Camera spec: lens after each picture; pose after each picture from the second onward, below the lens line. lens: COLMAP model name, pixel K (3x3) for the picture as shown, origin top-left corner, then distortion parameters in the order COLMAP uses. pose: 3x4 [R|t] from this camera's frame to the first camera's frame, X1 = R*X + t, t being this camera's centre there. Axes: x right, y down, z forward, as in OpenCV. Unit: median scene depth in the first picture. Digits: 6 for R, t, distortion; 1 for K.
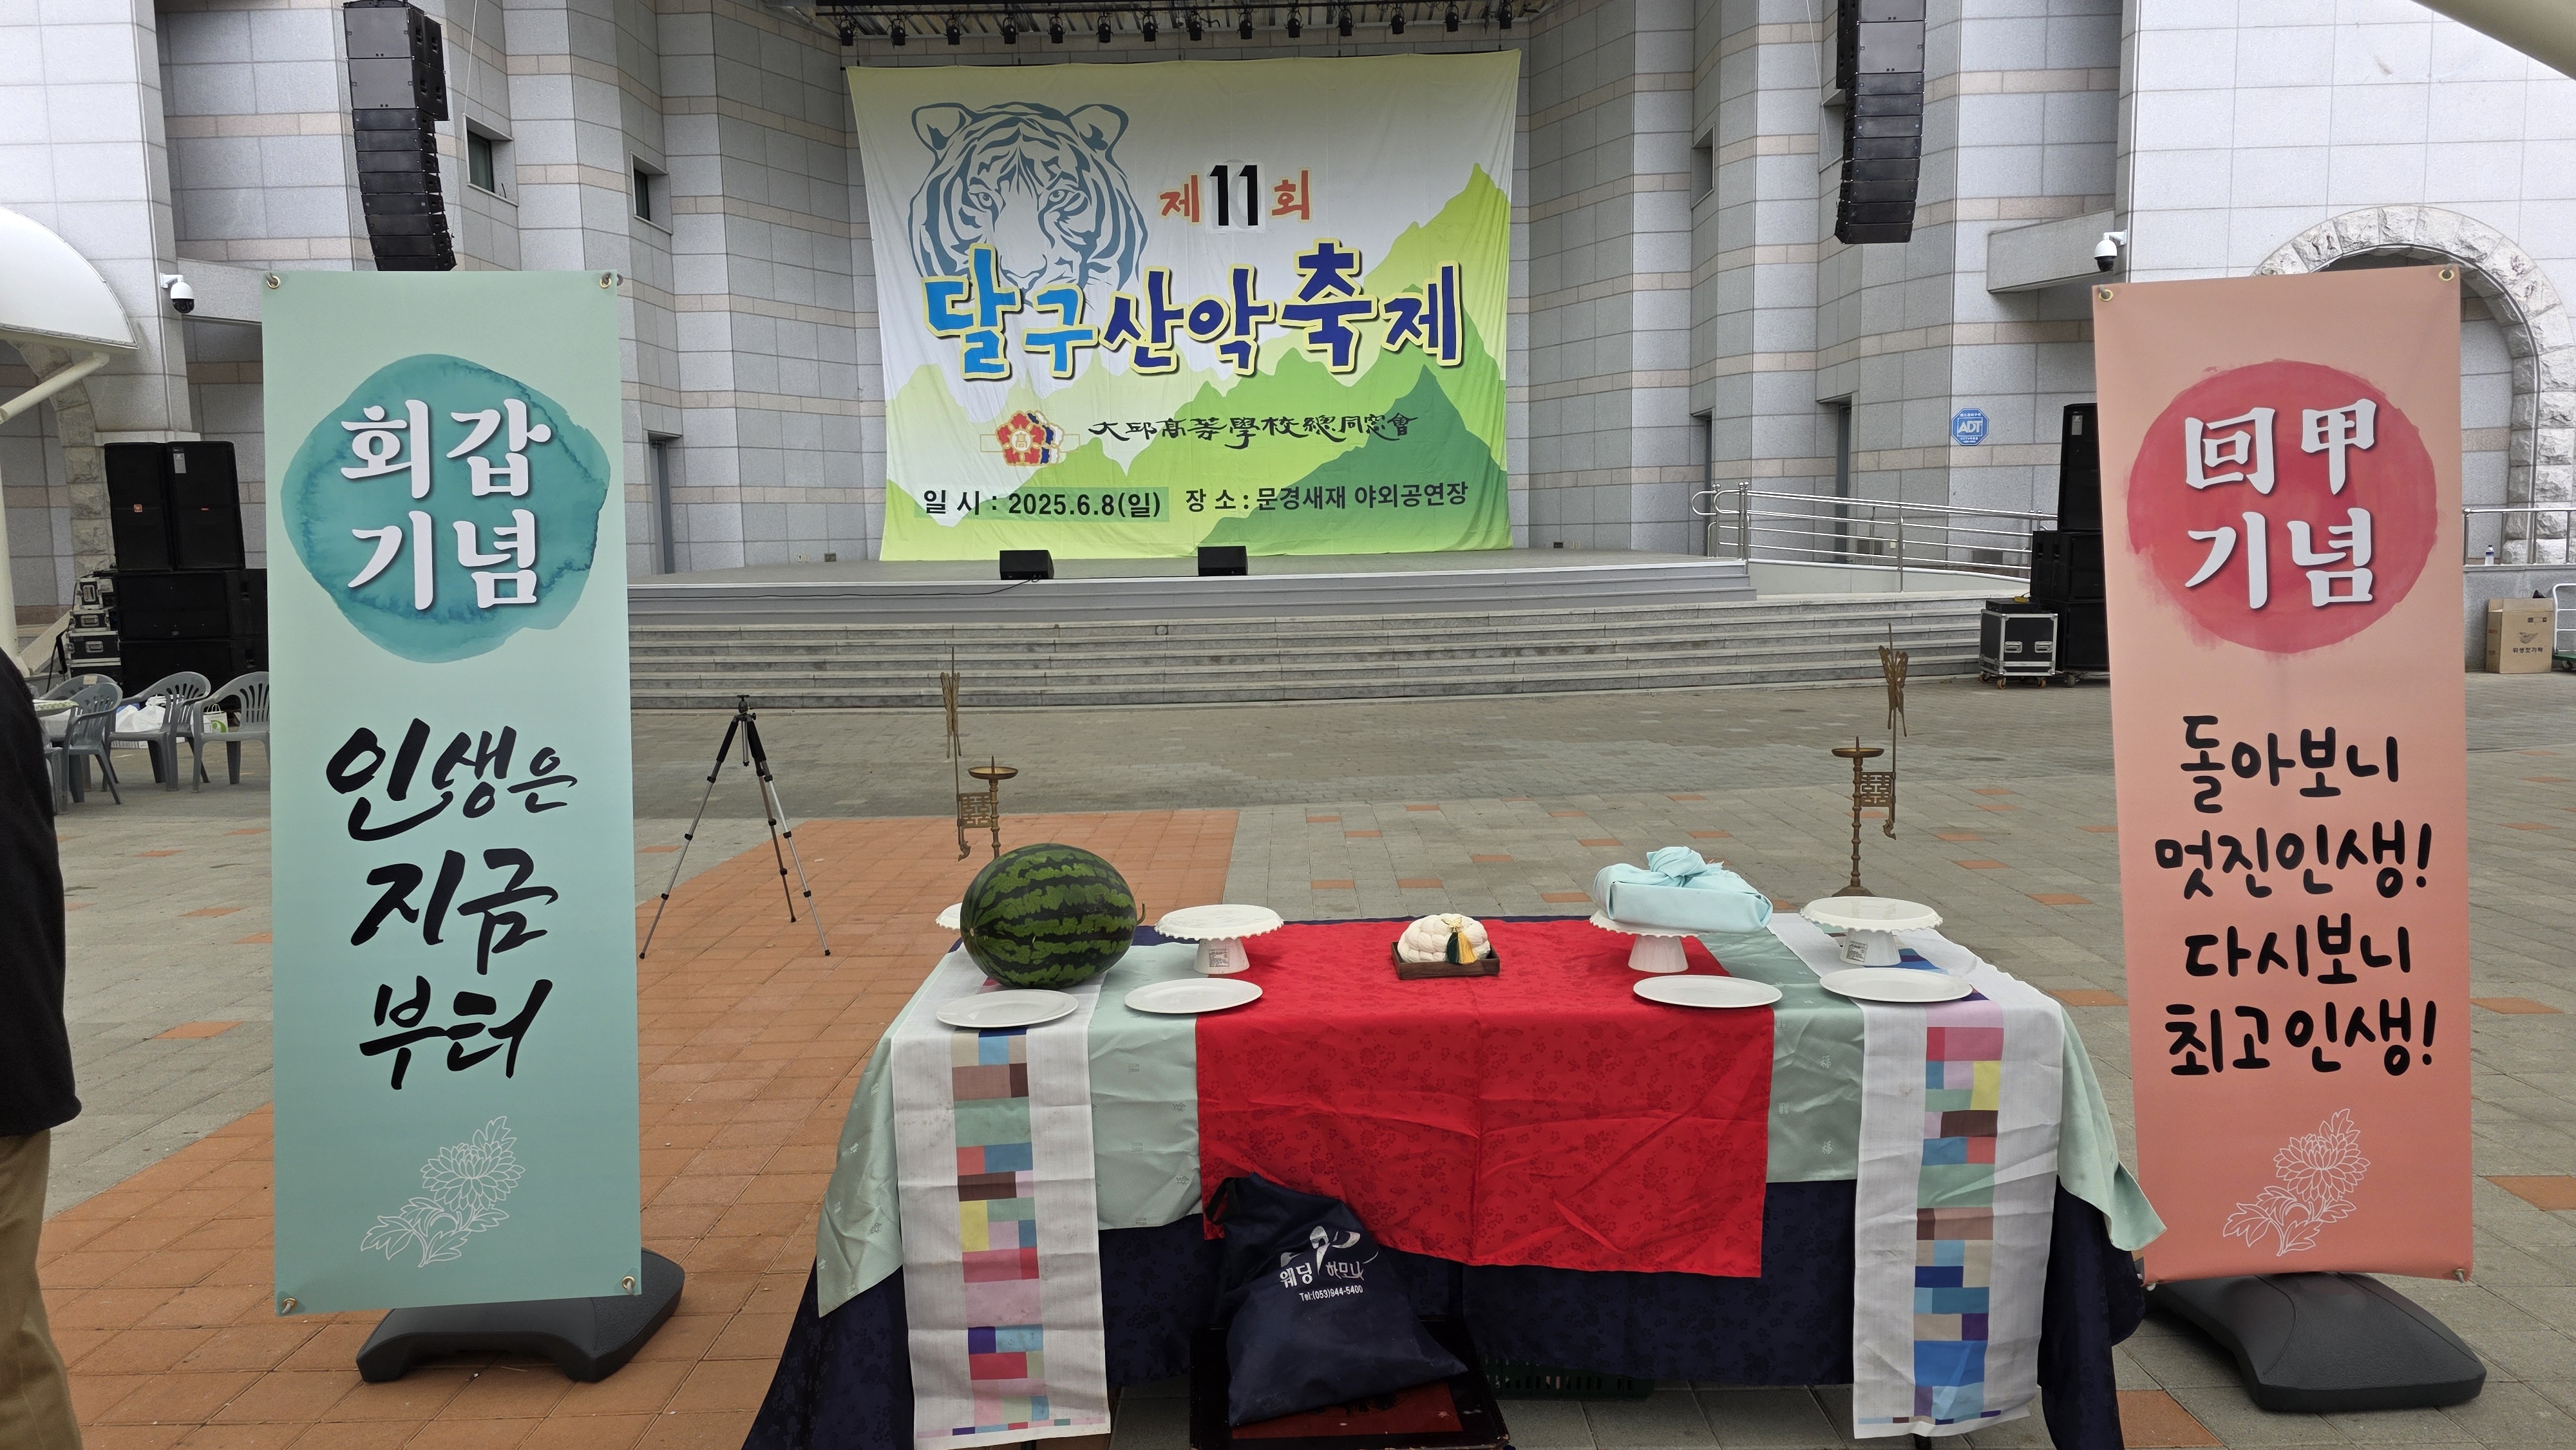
lens RADIAL K [[1744.5, 0, 1267.0], [0, 1744.5, 729.8], [0, 0, 1]] dist [0.069709, -0.065305]
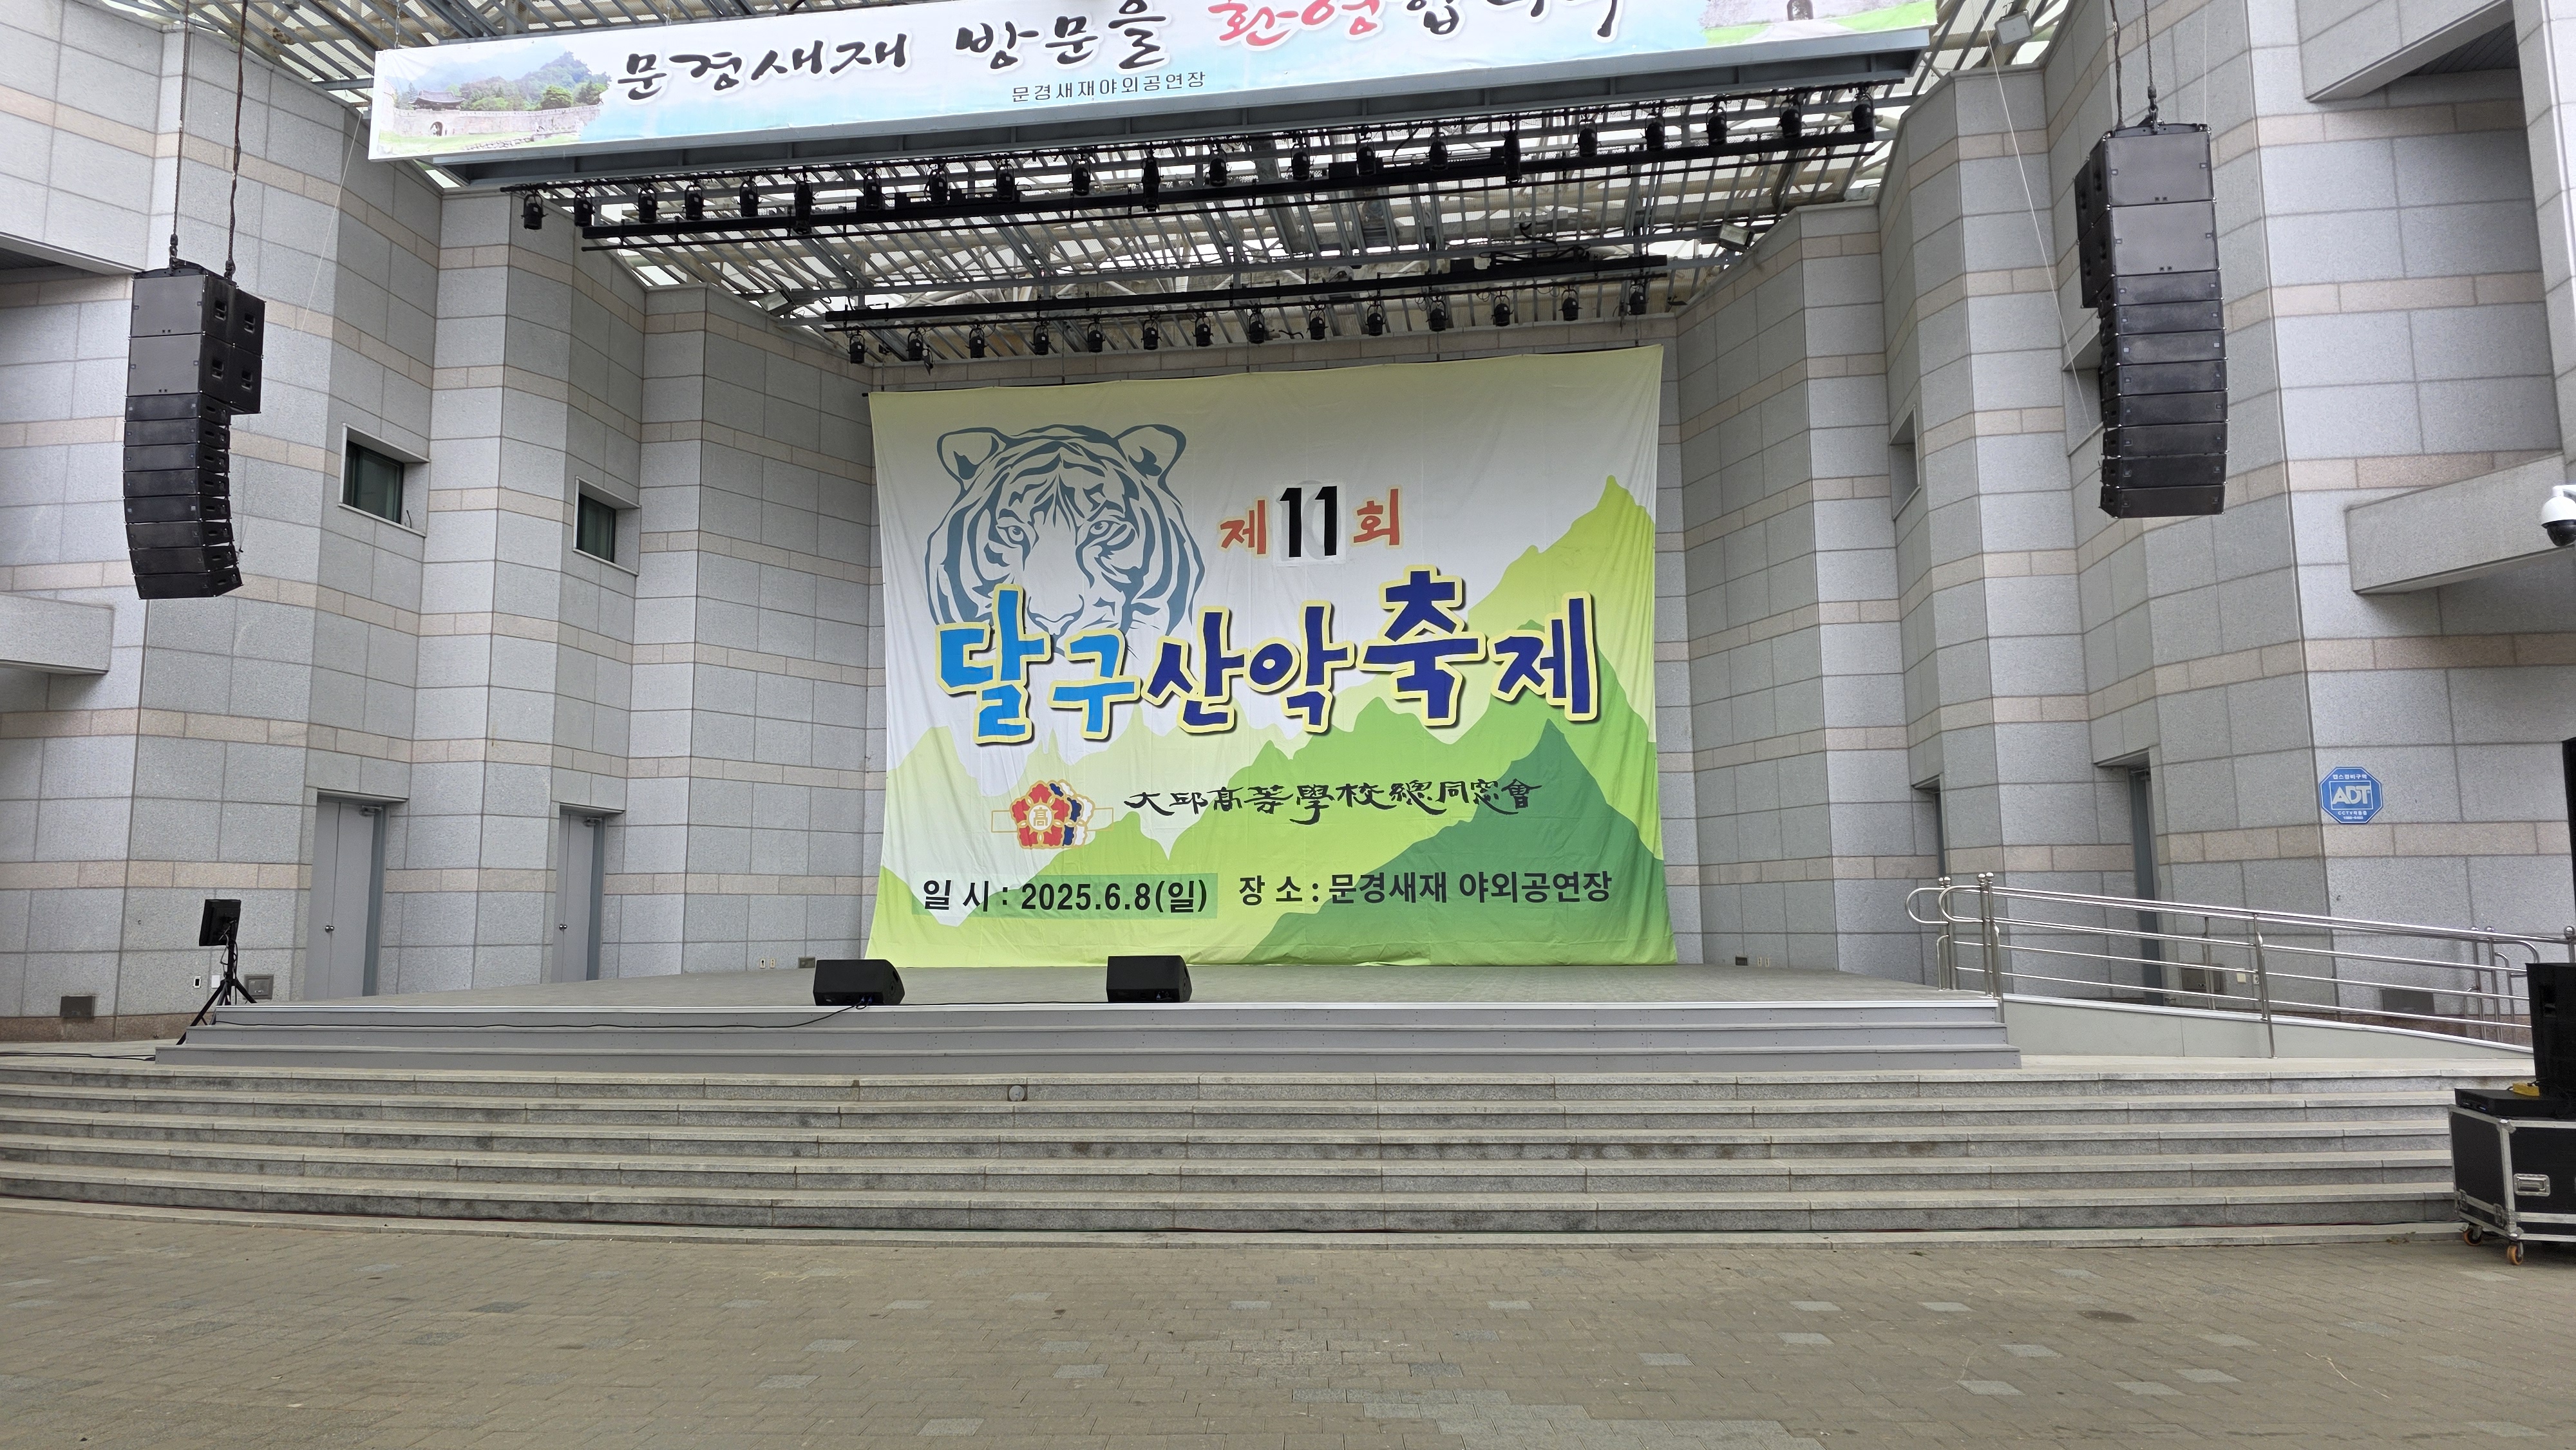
lens RADIAL K [[1744.5, 0, 1268.9], [0, 1744.5, 681.6], [0, 0, 1]] dist [0.069709, -0.065305]
pose [[0.990961, -0.005252, -0.134047, 0.072698], [-0.028897, 0.967417, -0.251533, -0.028959], [0.131000, 0.253133, 0.958521, 0.244767]]
